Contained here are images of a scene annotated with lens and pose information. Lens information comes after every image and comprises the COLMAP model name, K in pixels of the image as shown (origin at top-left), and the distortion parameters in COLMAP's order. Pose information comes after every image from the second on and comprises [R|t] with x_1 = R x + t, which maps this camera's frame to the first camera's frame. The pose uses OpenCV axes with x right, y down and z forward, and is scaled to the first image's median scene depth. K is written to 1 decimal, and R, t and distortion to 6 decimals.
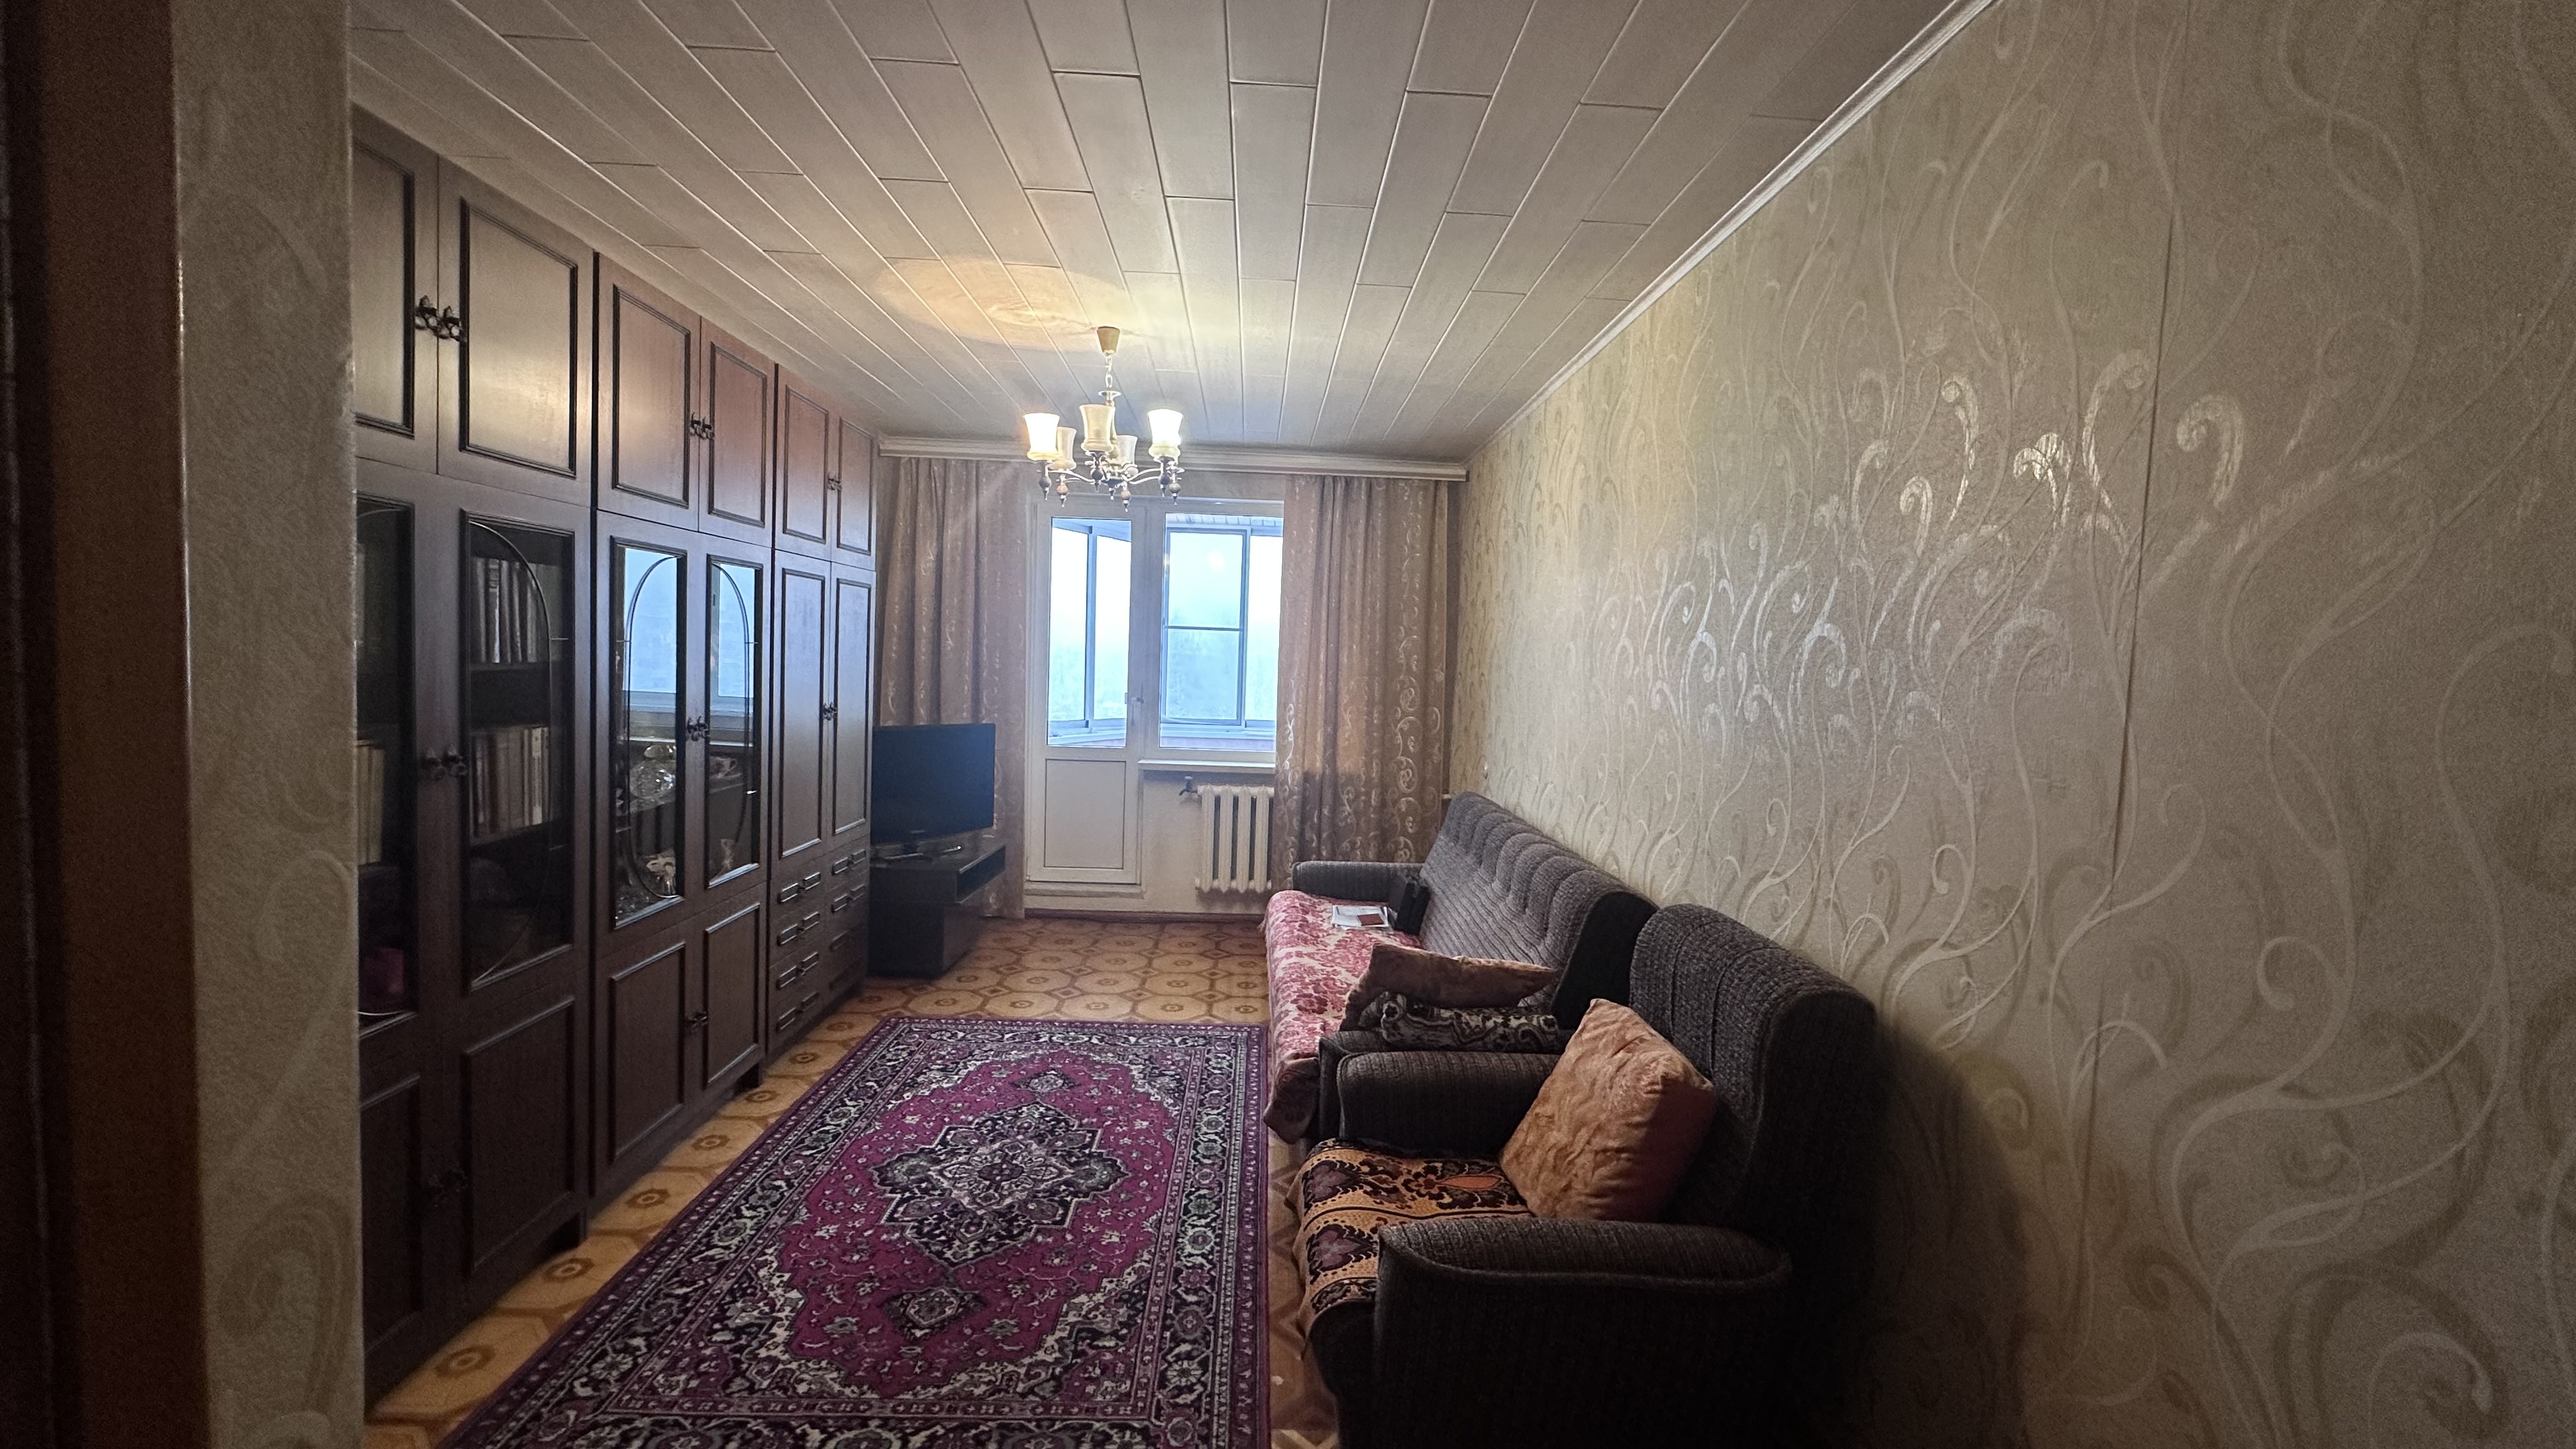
lens RADIAL K [[1027.1, 0, 1288.7], [0, 1027.1, 716.6], [0, 0, 1]] dist [-0.003723, 0.000839]
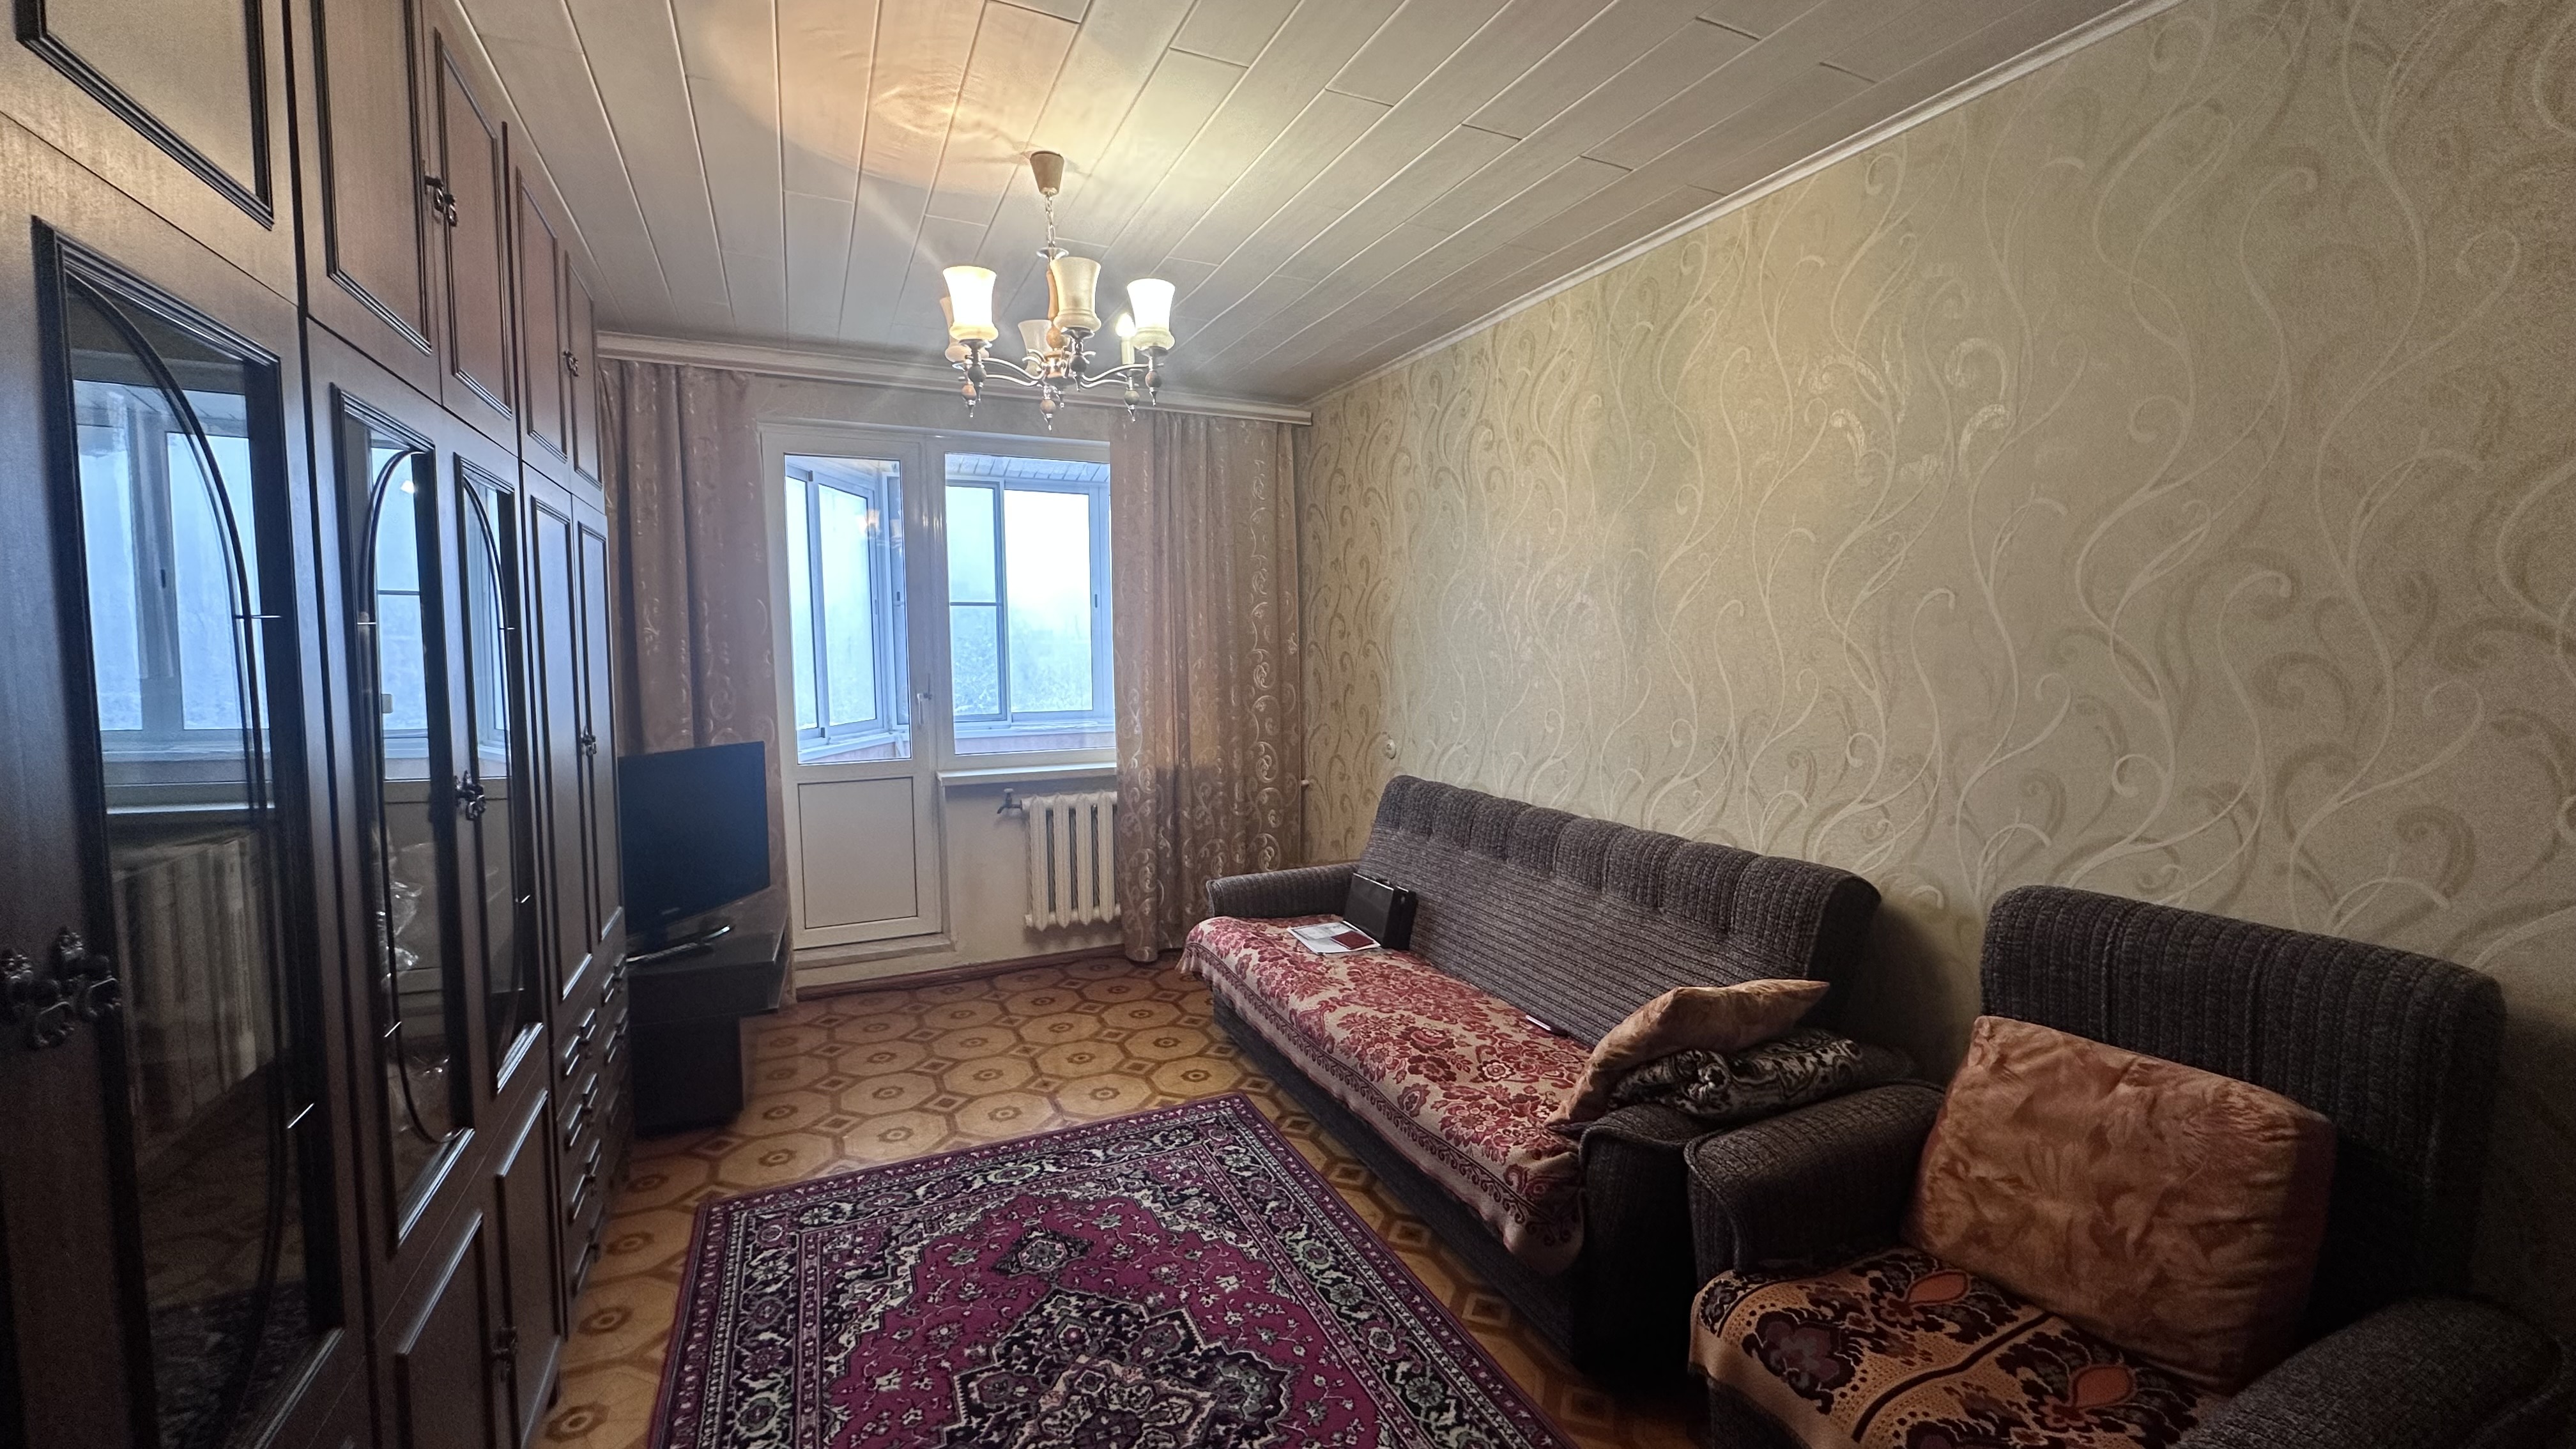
lens RADIAL K [[1027.1, 0, 1291.2], [0, 1027.1, 716.3], [0, 0, 1]] dist [-0.003723, 0.000839]
pose [[0.916612, -0.070426, 0.393526, -0.307670], [0.062125, 0.997496, 0.033808, -0.015220], [-0.394922, -0.006541, 0.918692, 0.284563]]
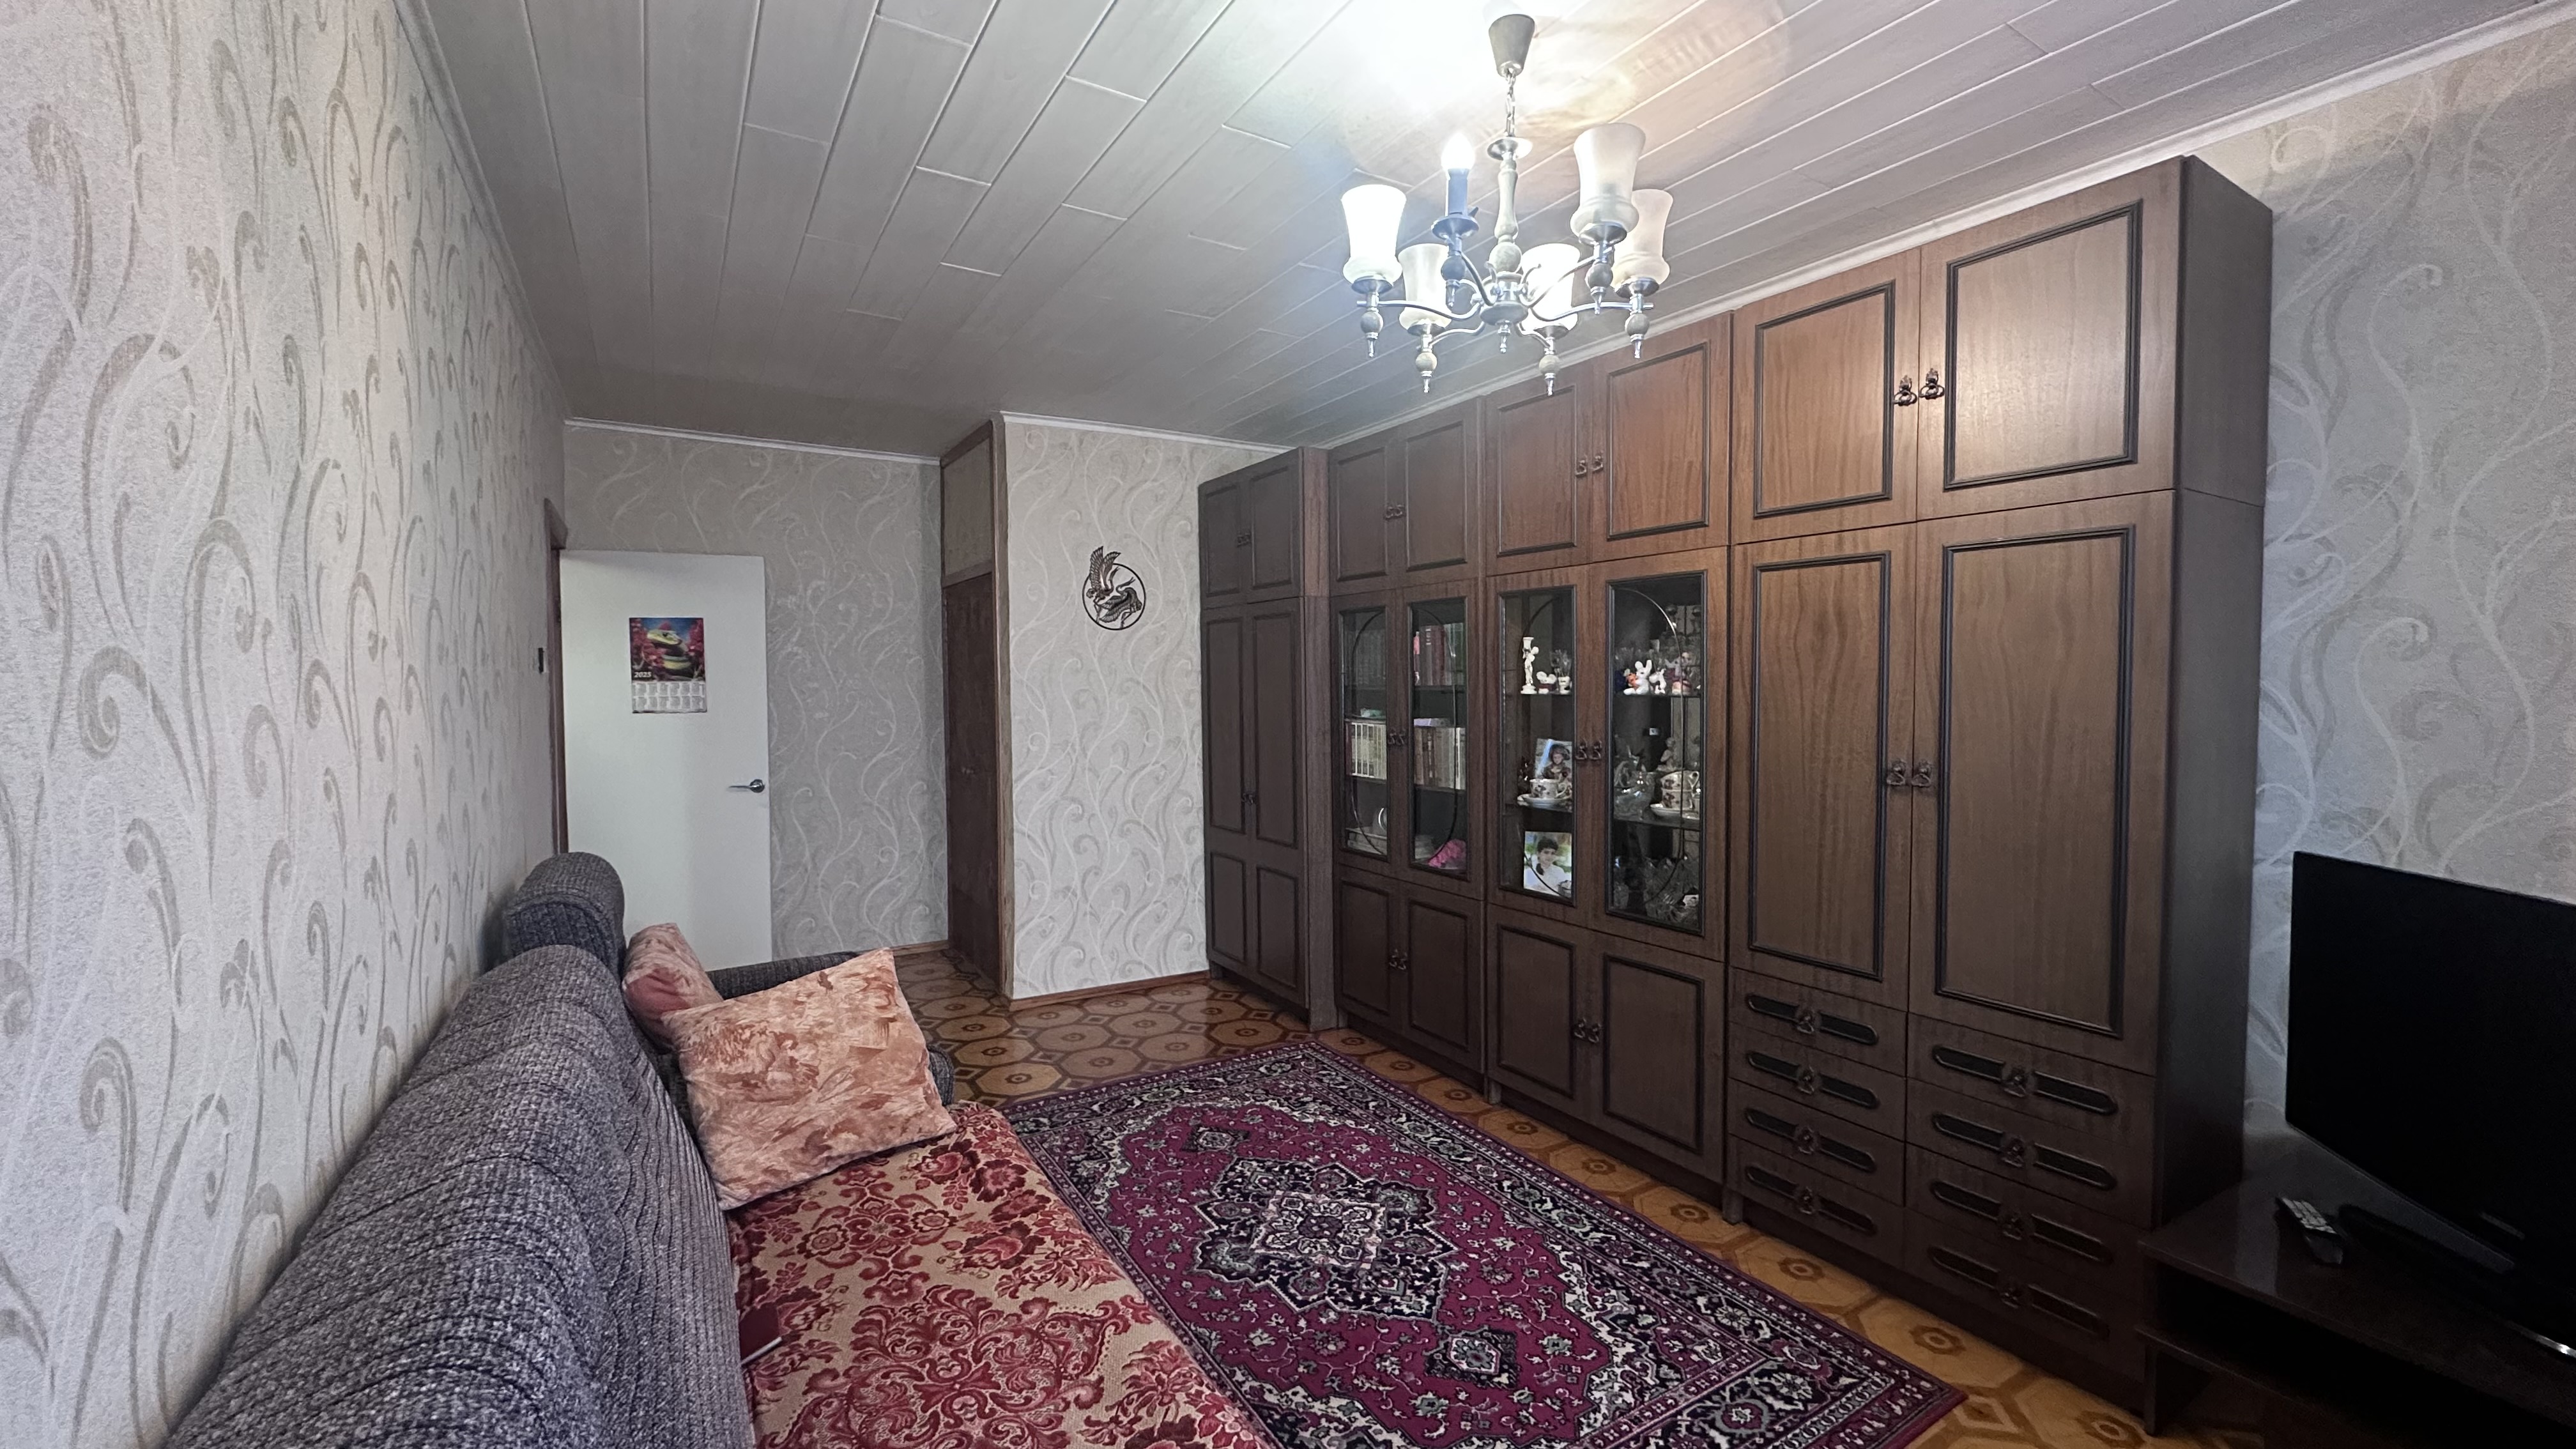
lens RADIAL K [[1027.1, 0, 1290.5], [0, 1027.1, 712.3], [0, 0, 1]] dist [-0.003723, 0.000839]
pose [[-0.867987, -0.019488, -0.496204, 0.163558], [-0.057799, 0.996403, 0.061971, -0.057303], [0.493212, 0.082470, -0.865991, 1.356821]]
